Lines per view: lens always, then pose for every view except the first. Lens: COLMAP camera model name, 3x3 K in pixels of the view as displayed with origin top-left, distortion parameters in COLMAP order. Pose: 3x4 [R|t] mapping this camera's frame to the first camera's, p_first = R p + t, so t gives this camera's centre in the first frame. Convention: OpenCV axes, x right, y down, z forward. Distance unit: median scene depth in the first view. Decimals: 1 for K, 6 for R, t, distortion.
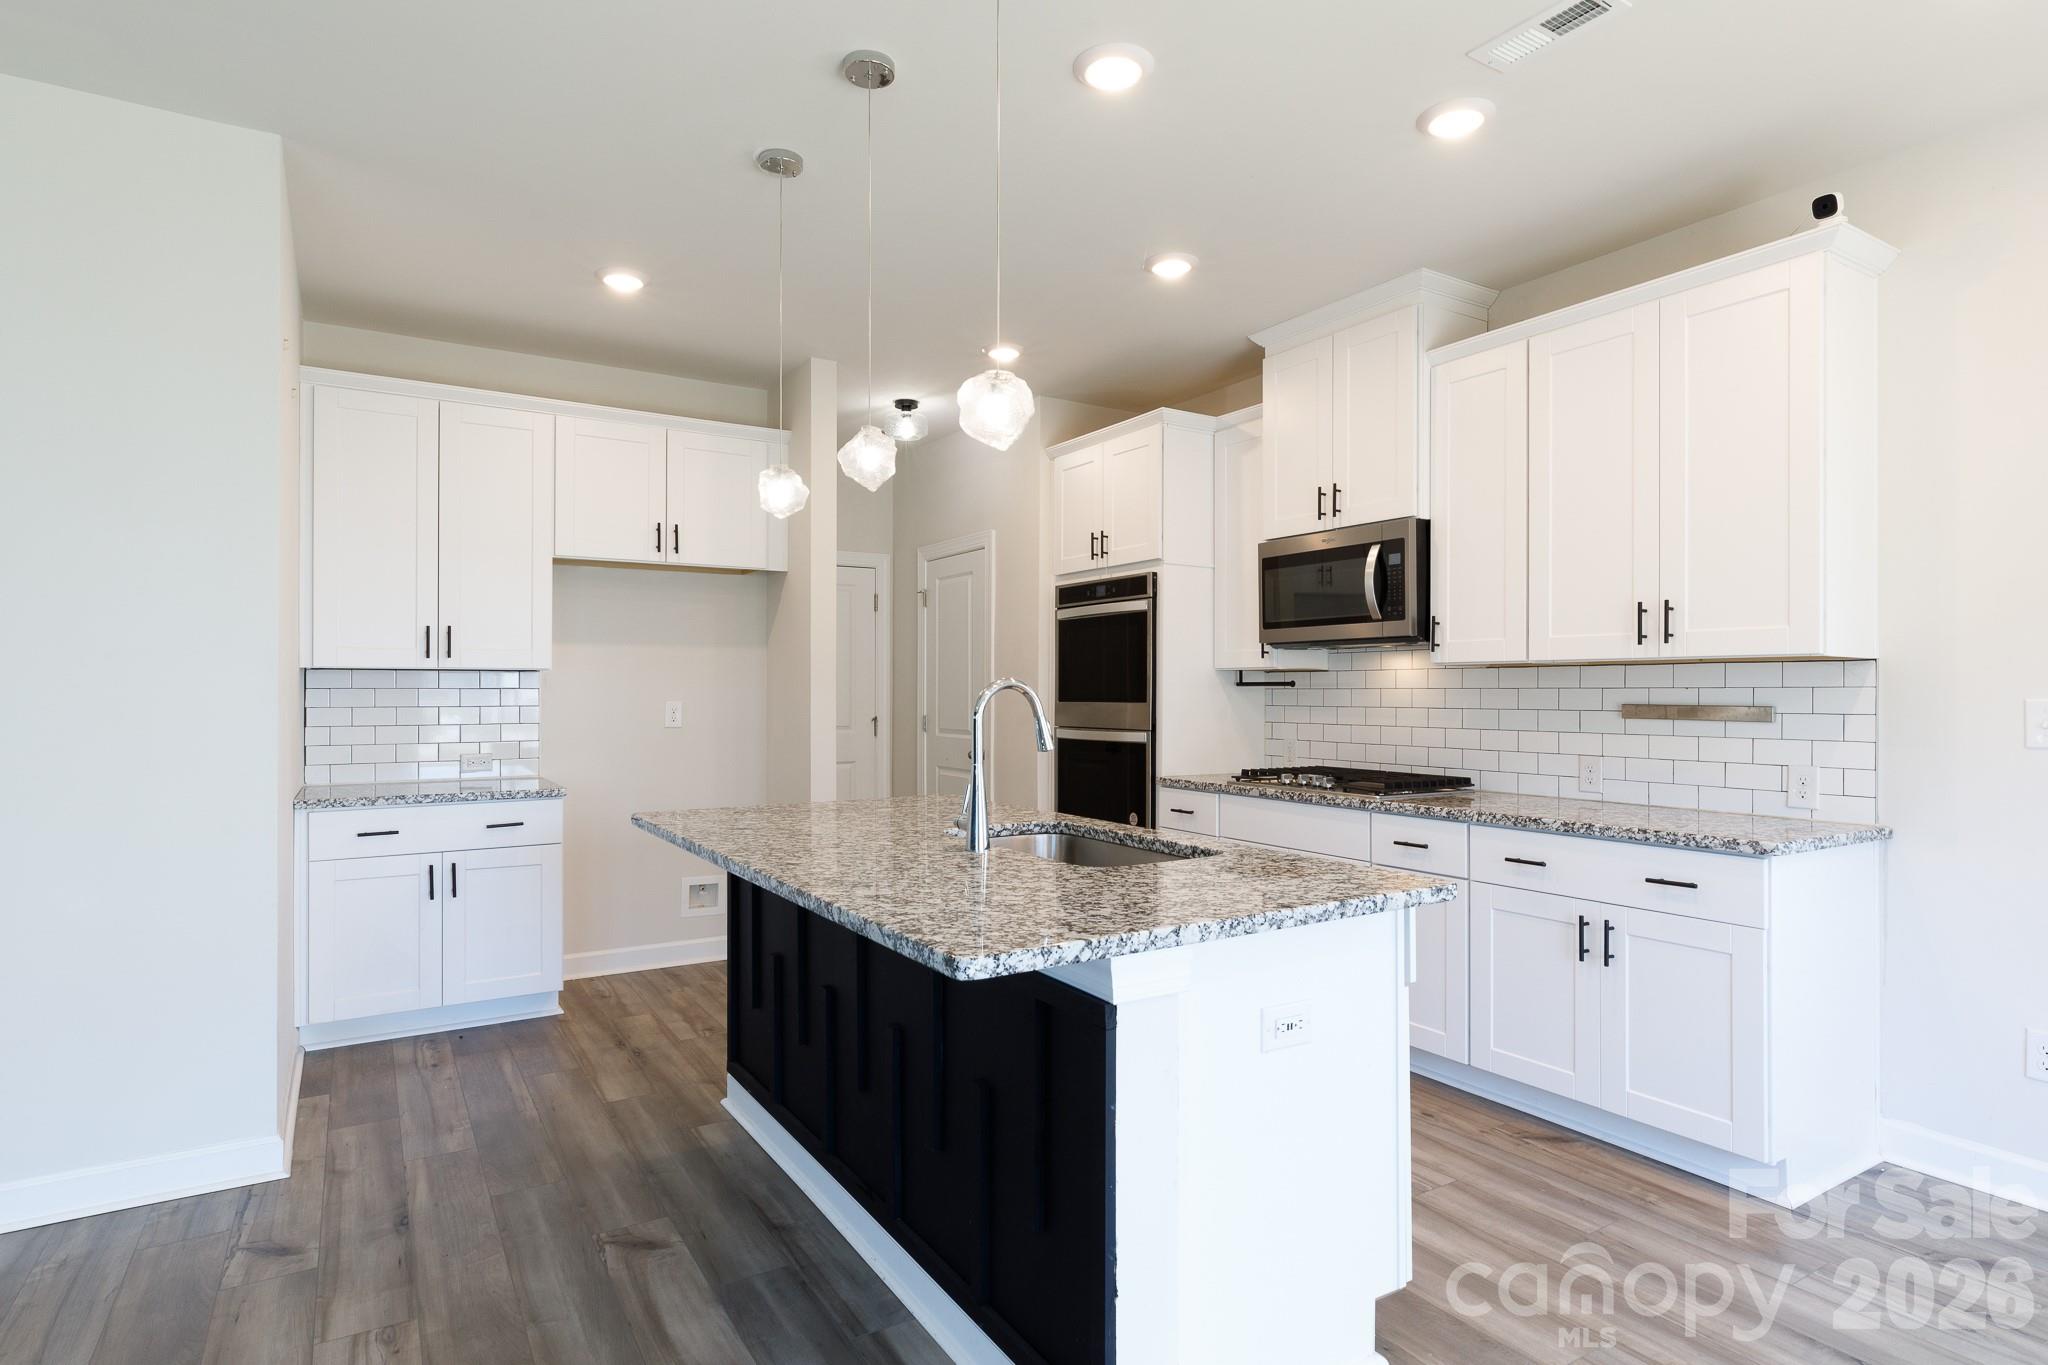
lens RADIAL K [[1080.8, 0, 1024.0], [0, 1080.8, 682.5], [0, 0, 1]] dist [-0.001330, 0.000366]
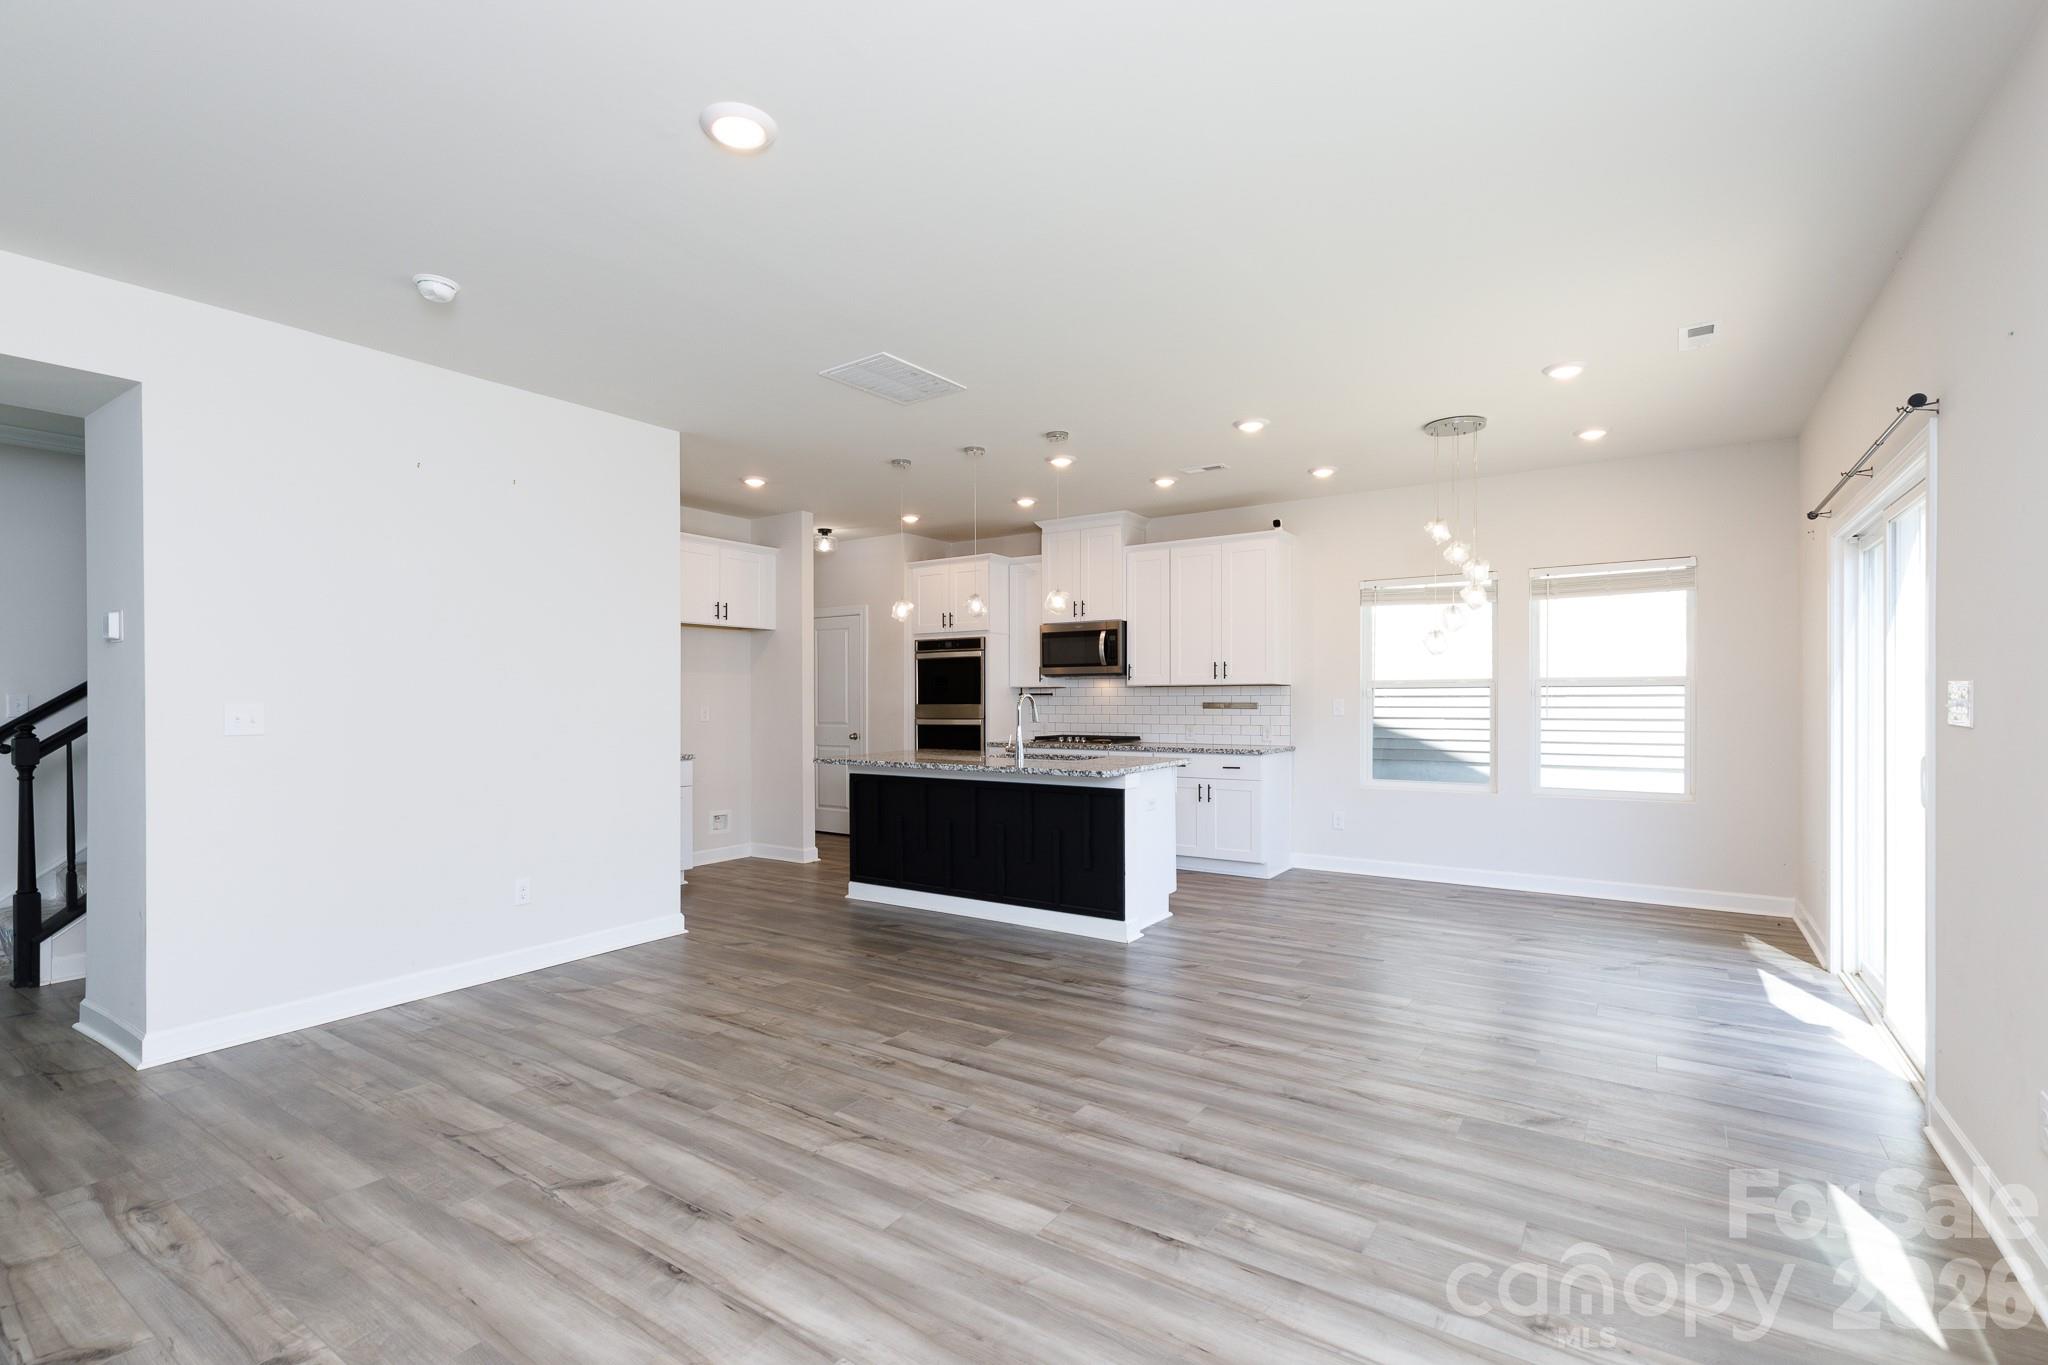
lens RADIAL K [[932.8, 0, 1024.0], [0, 932.8, 682.5], [0, 0, 1]] dist [0.001889, -0.000062]
pose [[0.911760, 0.002562, 0.410716, -0.600738], [0.001832, 0.999945, -0.010304, -0.003647], [-0.410720, 0.010147, 0.911705, -0.662136]]
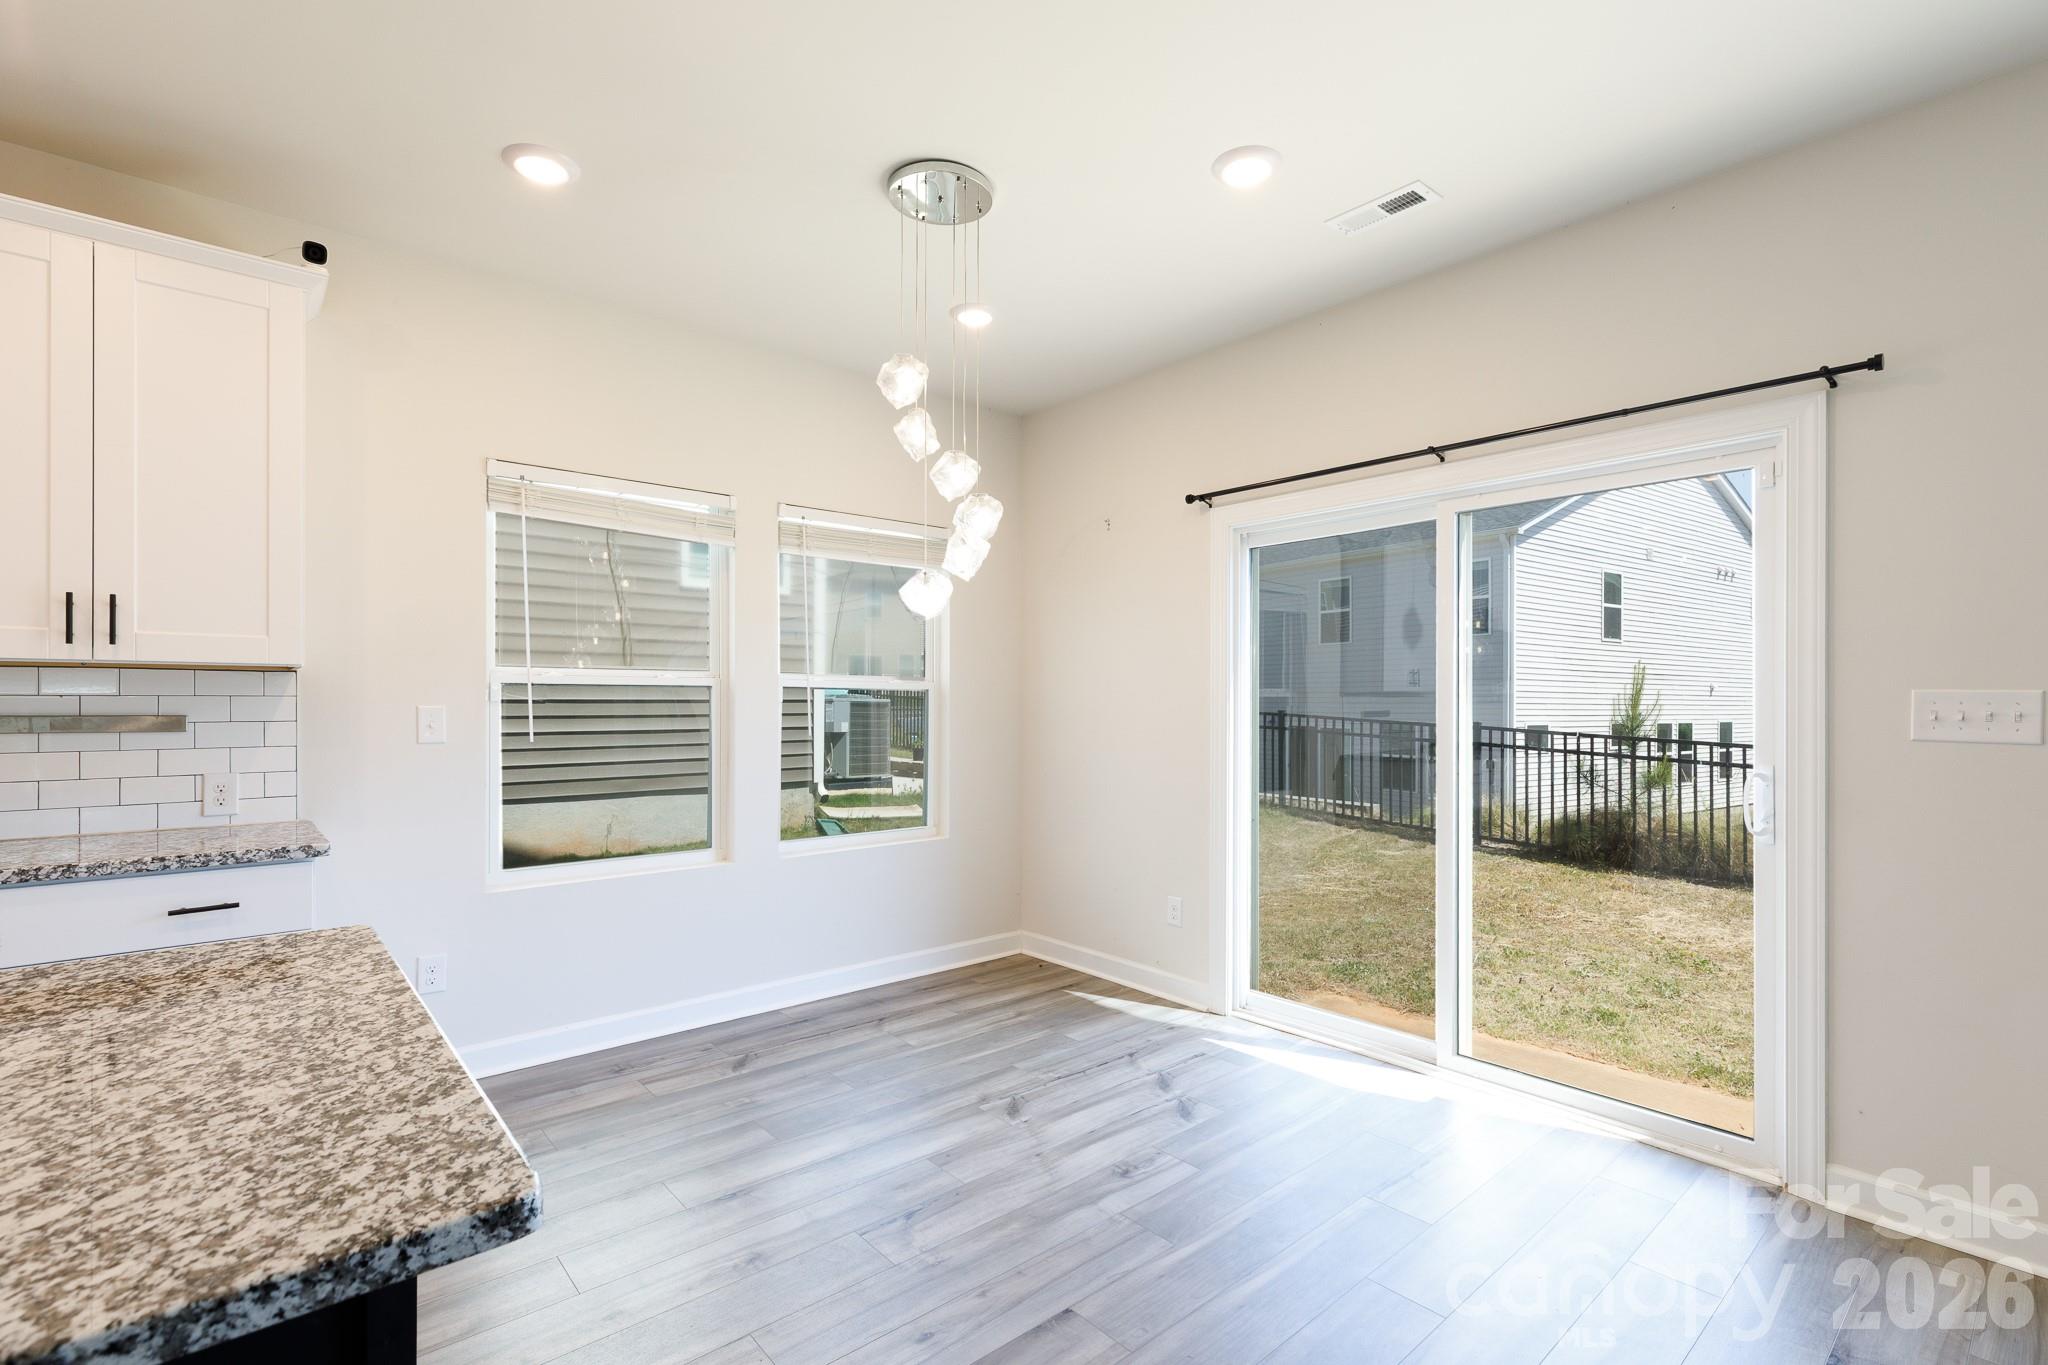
lens RADIAL K [[929.5, 0, 1026.3], [0, 929.5, 702.5], [0, 0, 1]] dist [0.004945, 0.000431]
pose [[-0.161904, -0.001688, 0.986805, -0.211887], [-0.009522, 0.999955, 0.000148, 0.002536], [-0.986761, -0.009372, -0.161912, 0.314211]]
